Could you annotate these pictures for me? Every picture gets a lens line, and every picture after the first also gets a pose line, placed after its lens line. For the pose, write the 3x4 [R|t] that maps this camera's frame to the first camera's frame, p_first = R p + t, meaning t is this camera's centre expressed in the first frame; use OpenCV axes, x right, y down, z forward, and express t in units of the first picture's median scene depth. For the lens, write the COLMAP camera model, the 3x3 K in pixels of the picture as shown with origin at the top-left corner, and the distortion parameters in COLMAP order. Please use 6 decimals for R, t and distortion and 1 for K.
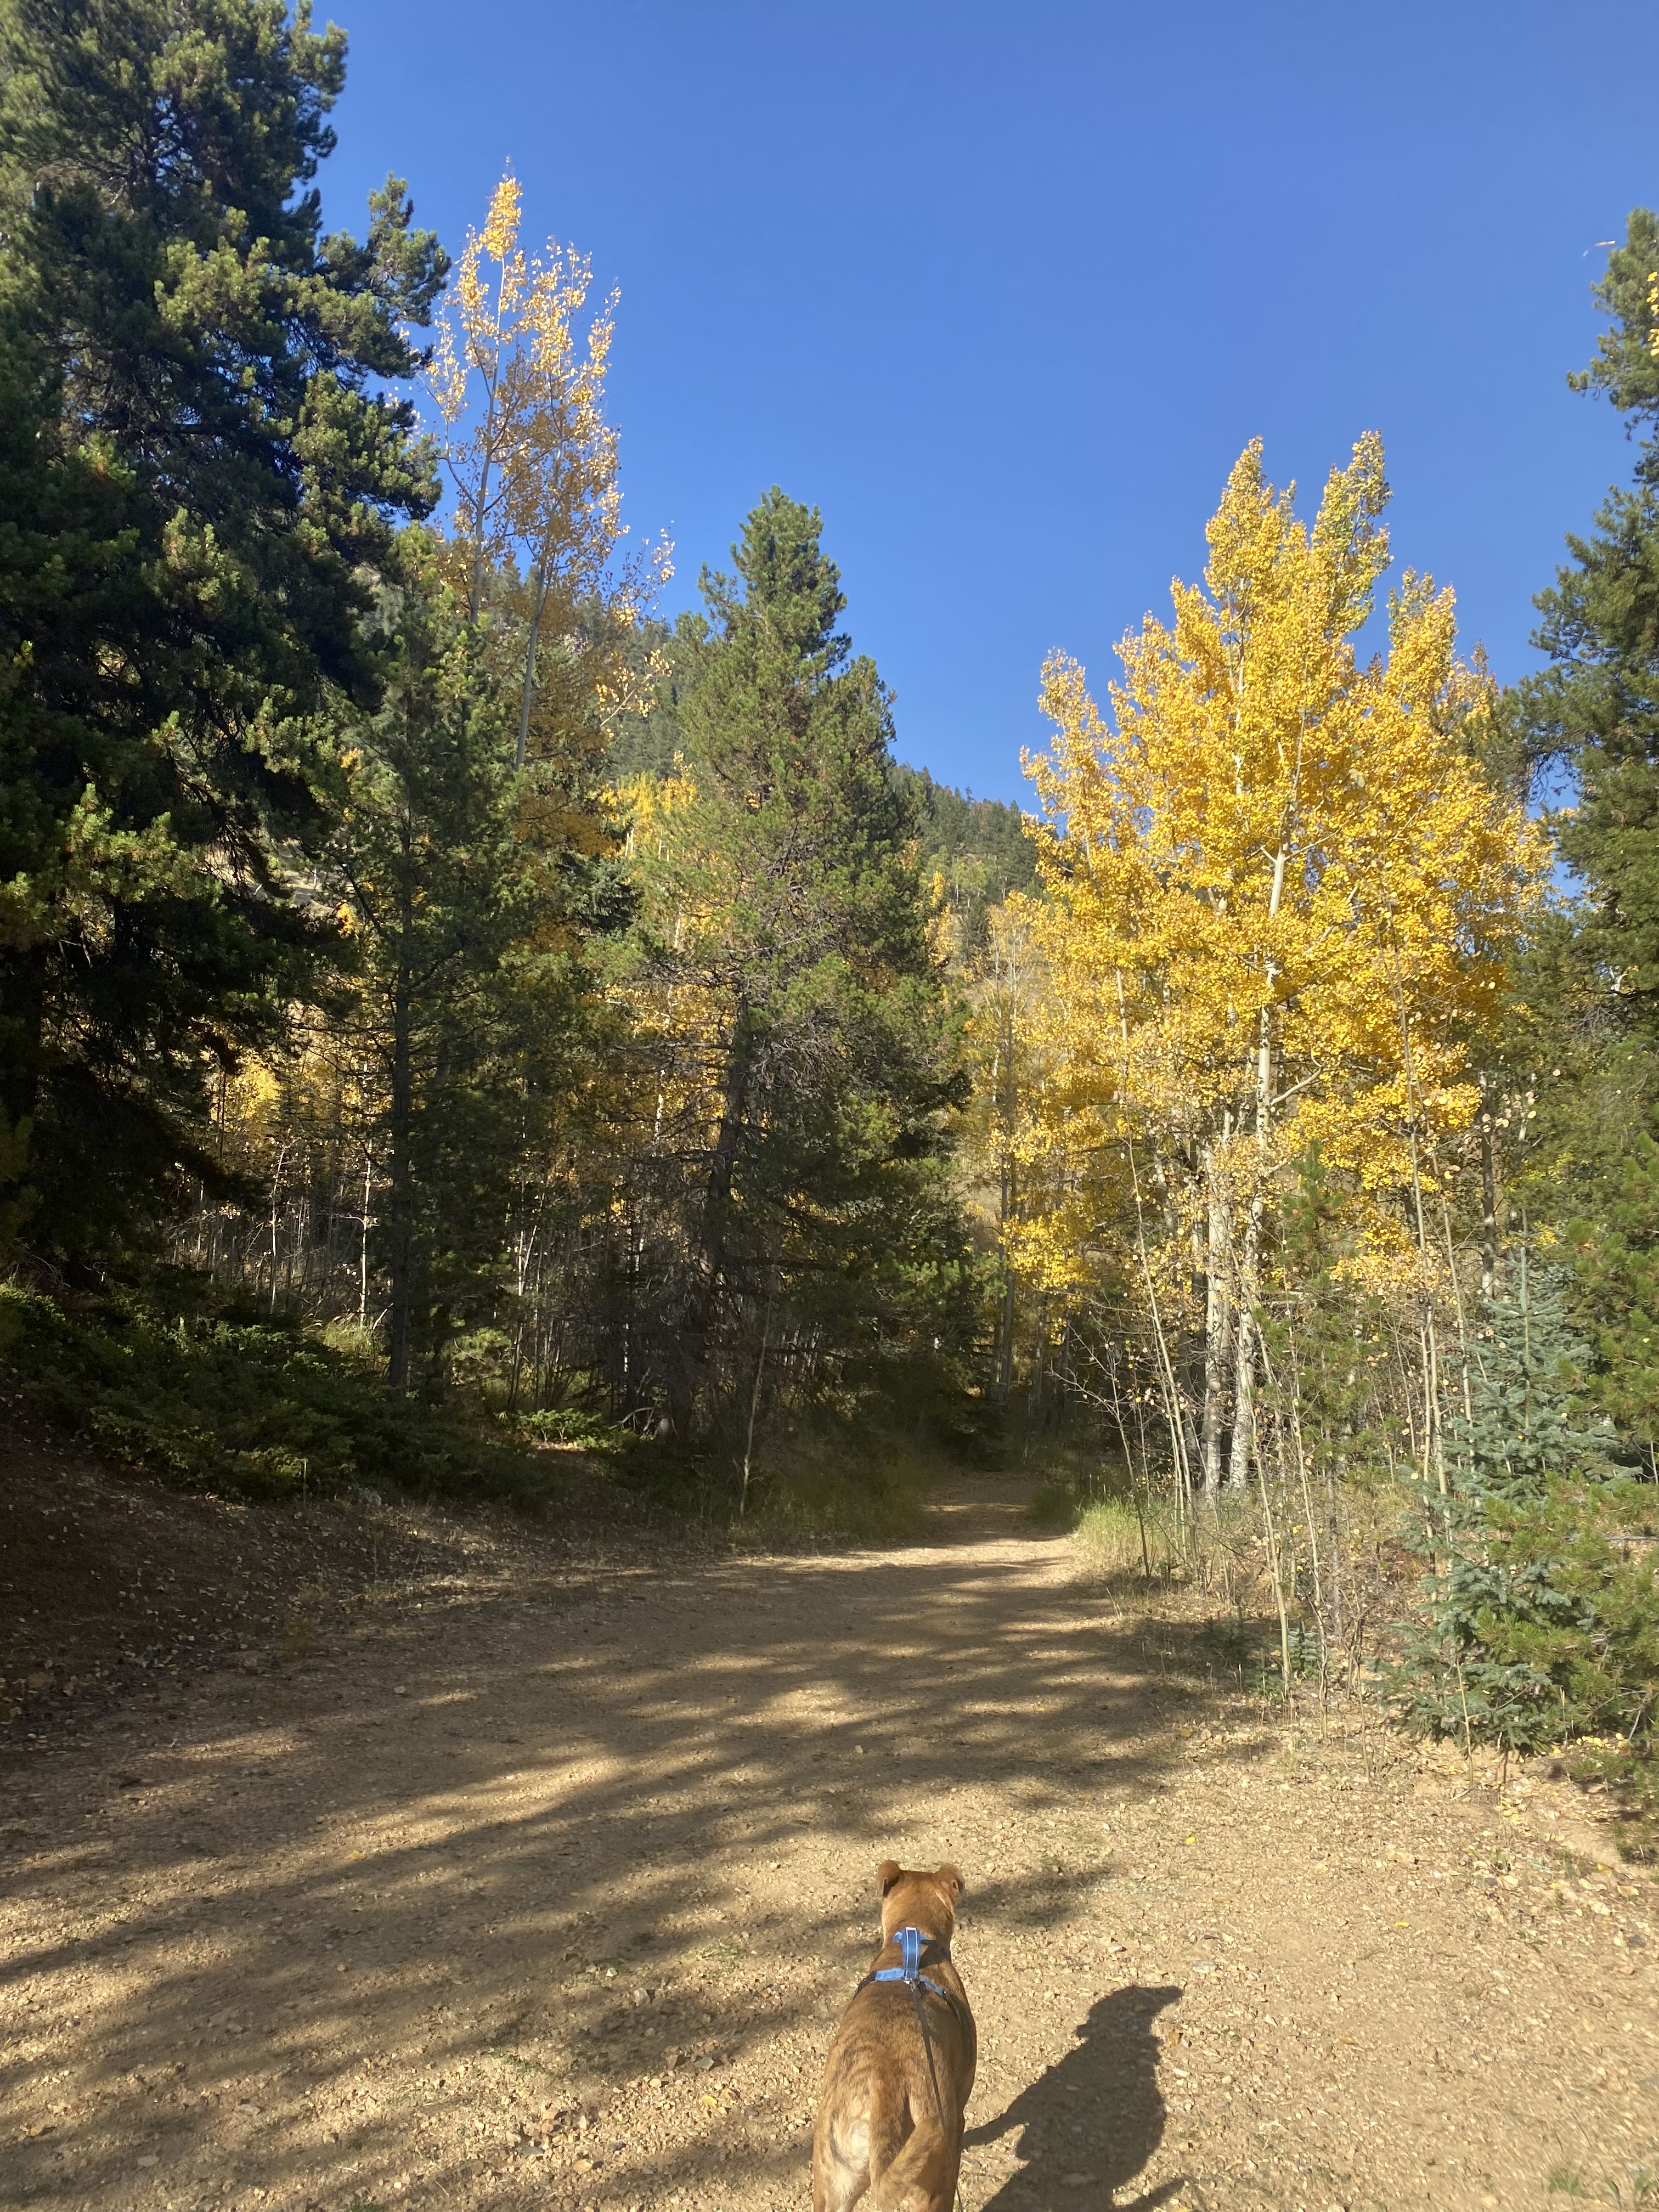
lens RADIAL K [[1818.1, 0, 820.3], [0, 1818.1, 1106.0], [0, 0, 1]] dist [0.121809, -0.309831]
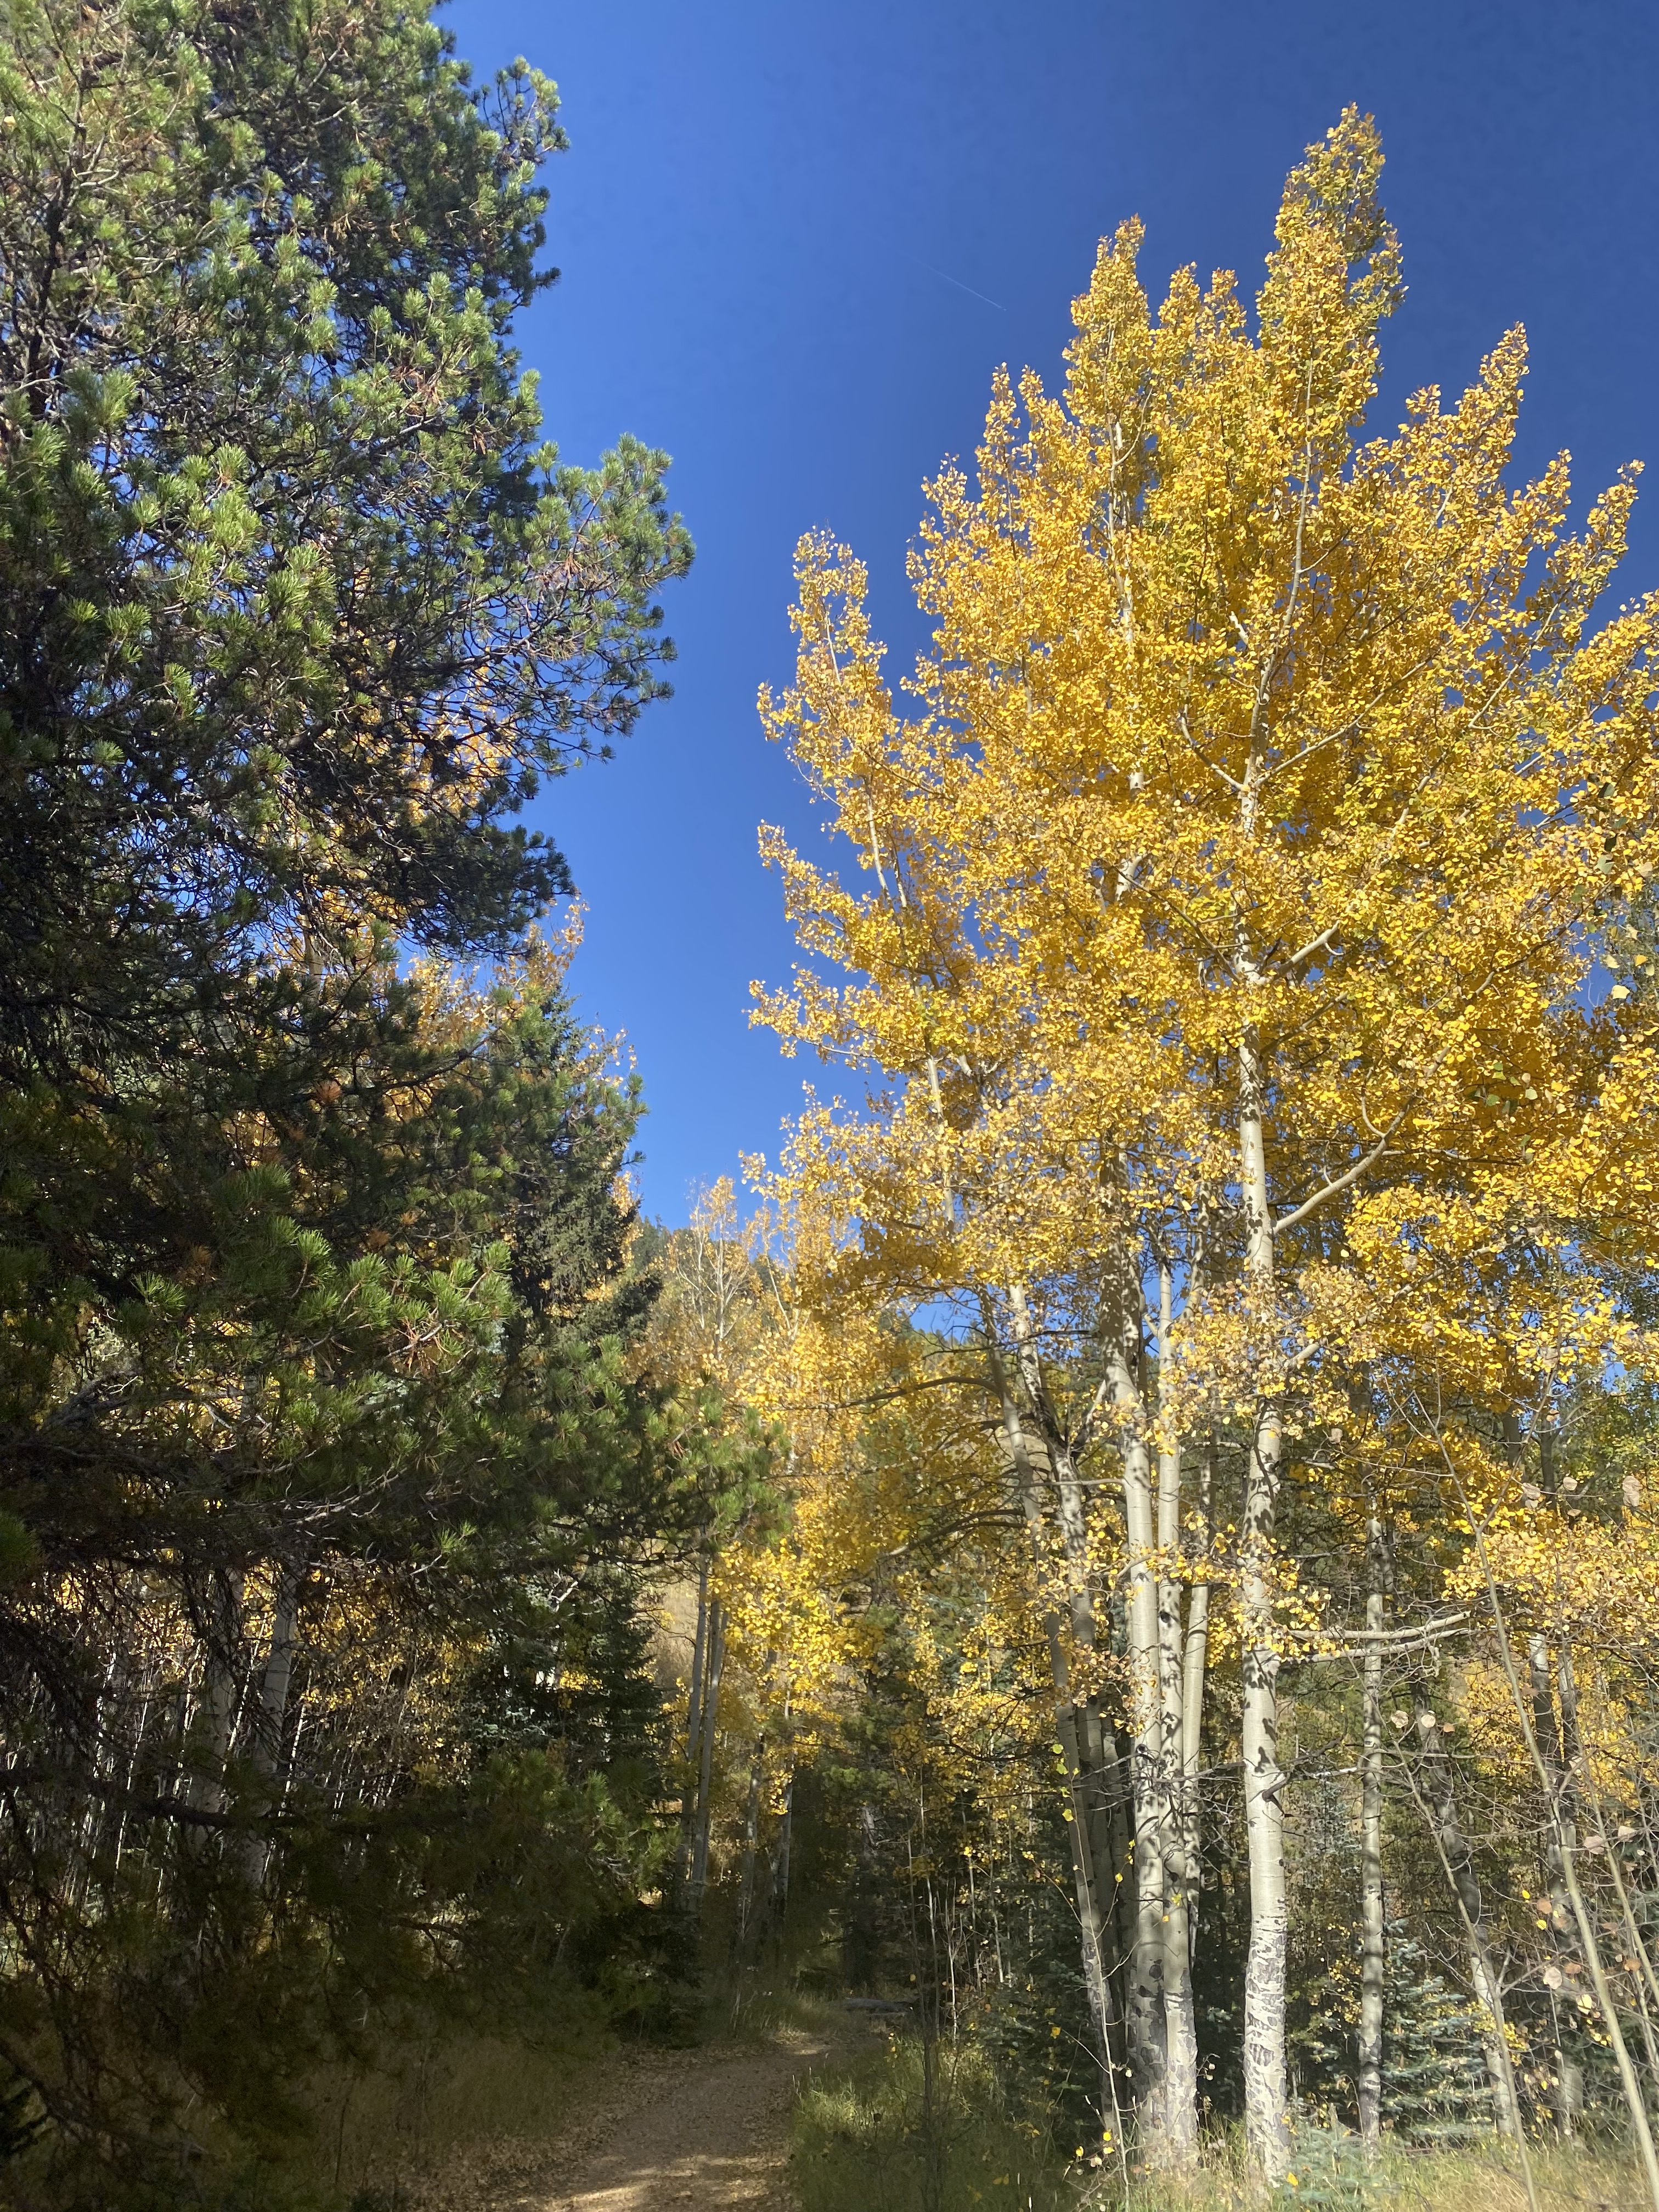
lens RADIAL K [[1855.4, 0, 829.5], [0, 1855.4, 1106.0], [0, 0, 1]] dist [0.026882, -0.002543]
pose [[0.984440, 0.032553, 0.172677, 0.044214], [0.010597, 0.969903, -0.243261, 0.089217], [-0.175399, 0.241306, 0.954467, 0.562982]]
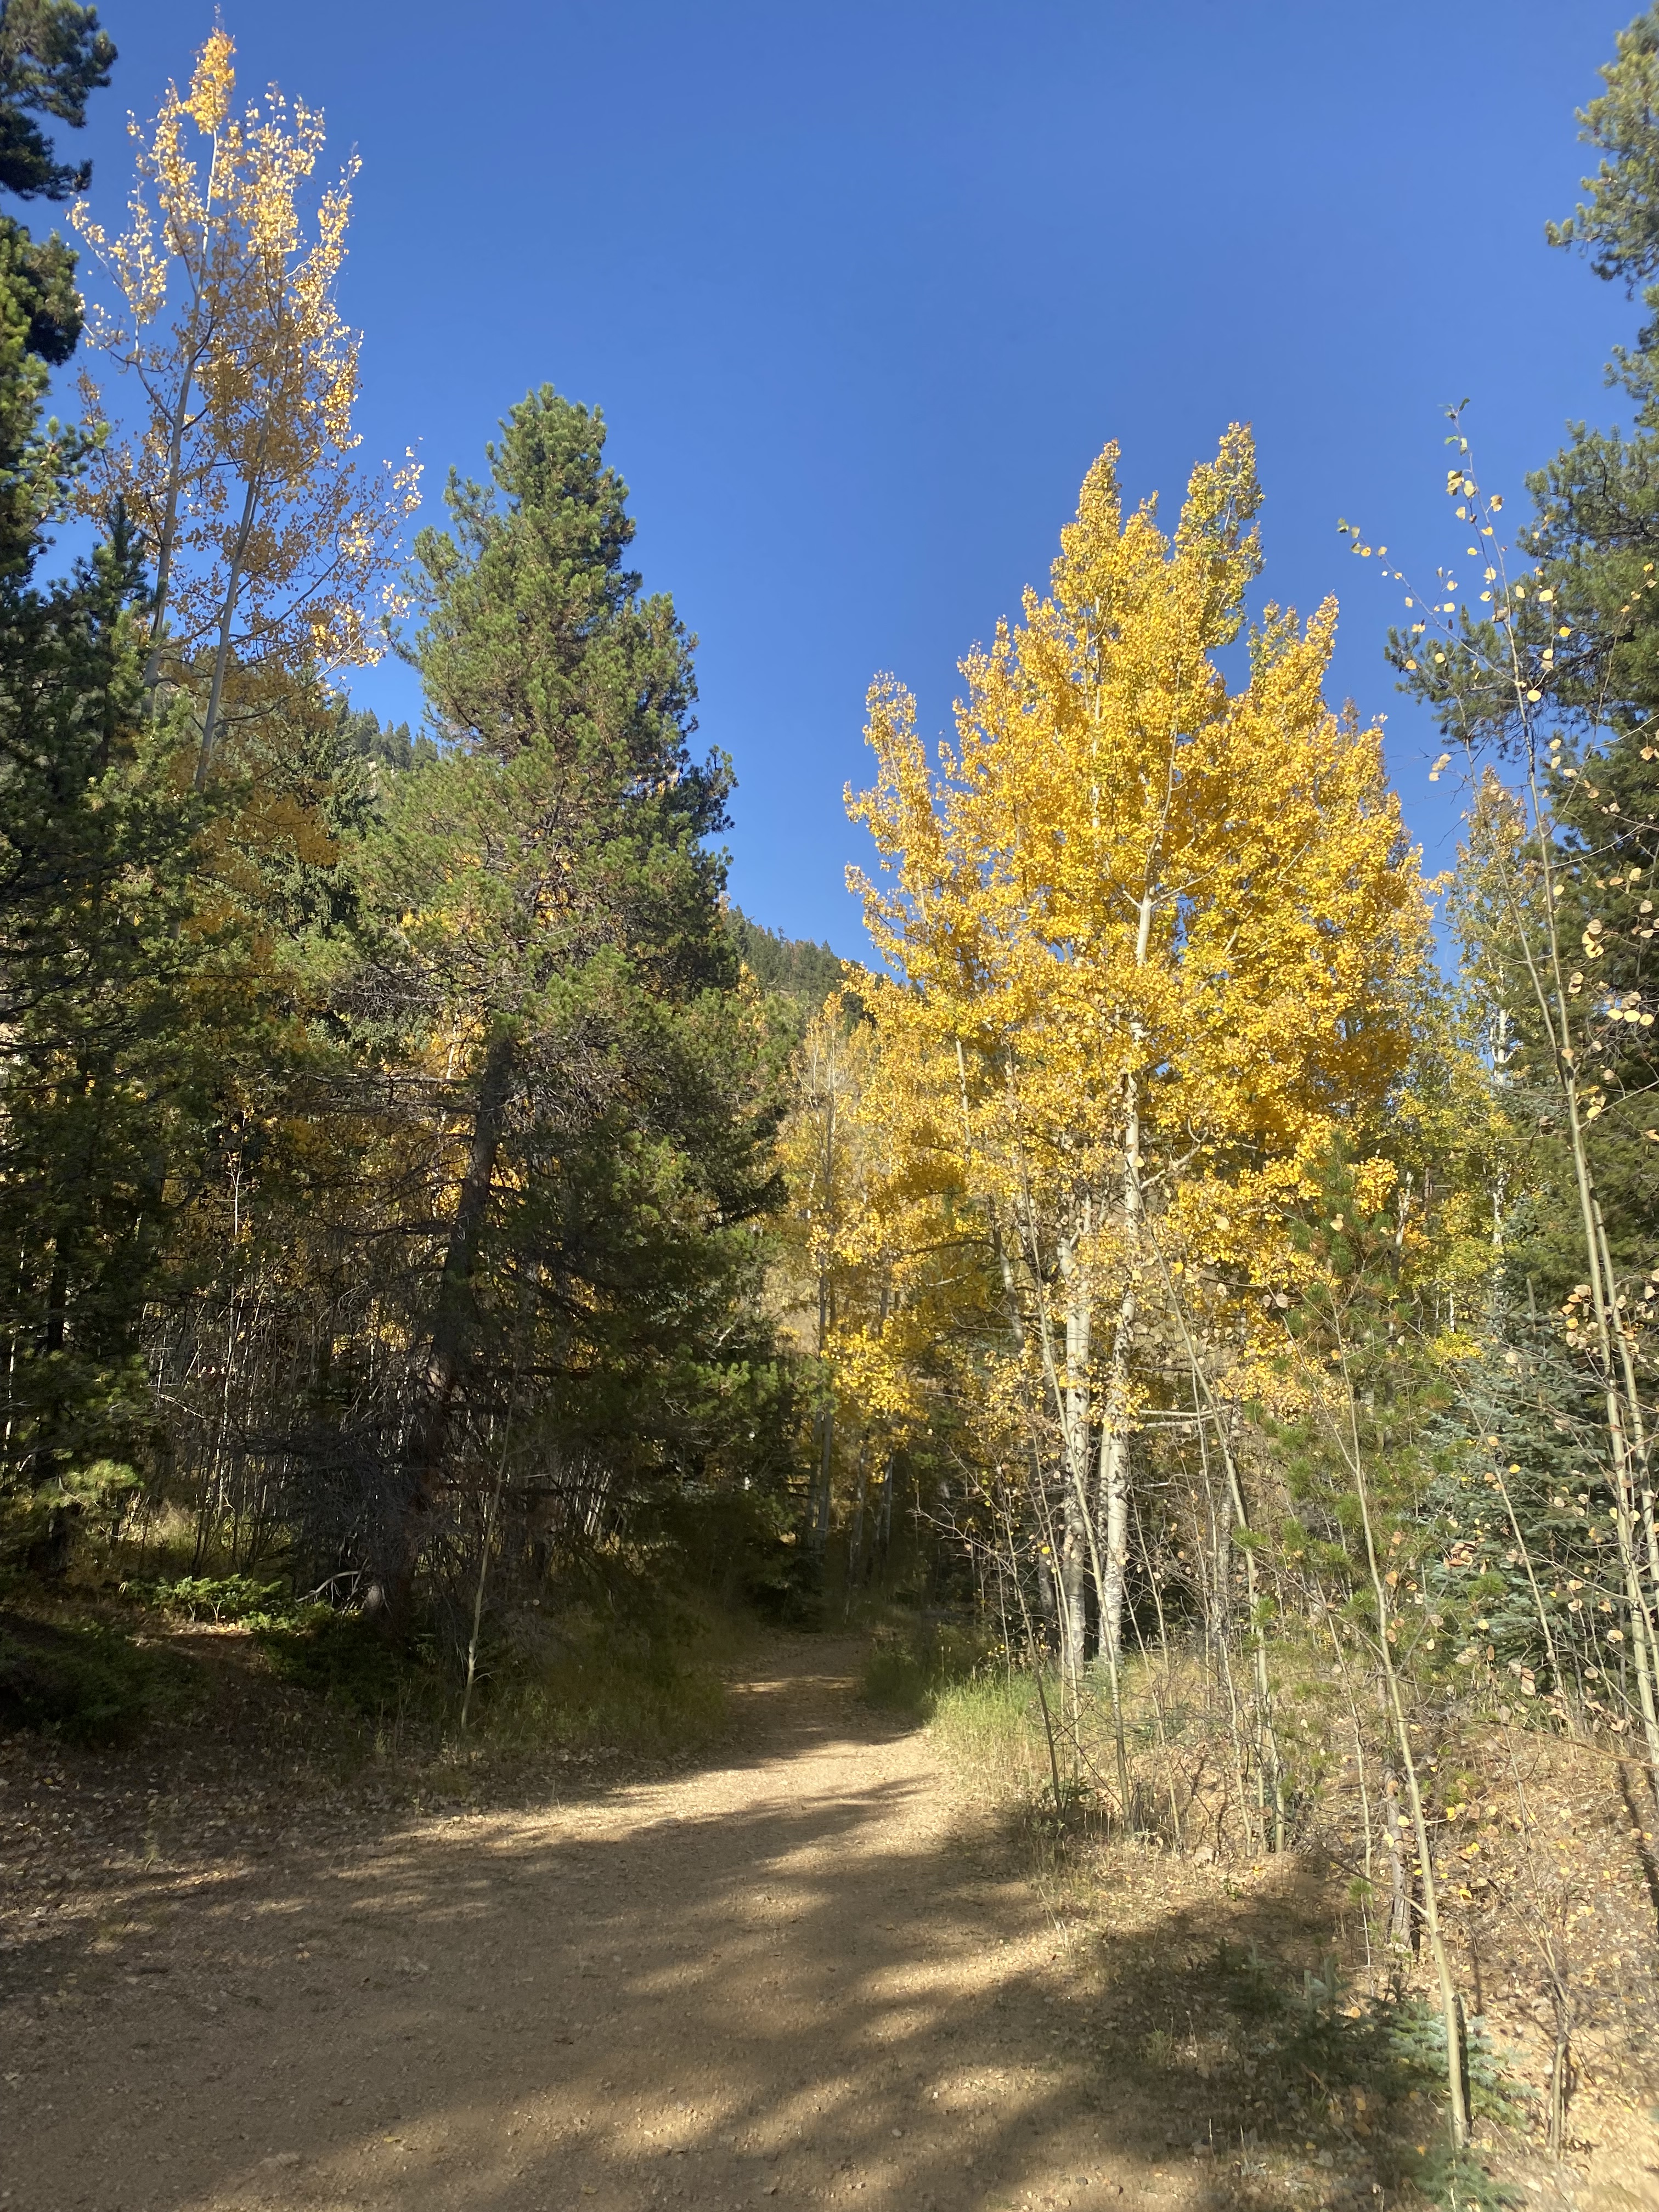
lens RADIAL K [[1818.1, 0, 820.3], [0, 1818.1, 1106.0], [0, 0, 1]] dist [0.121809, -0.309831]
pose [[0.994675, 0.009110, 0.102660, 0.011603], [-0.001180, 0.997027, -0.077040, 0.027620], [-0.103057, 0.076509, 0.991729, 0.181298]]
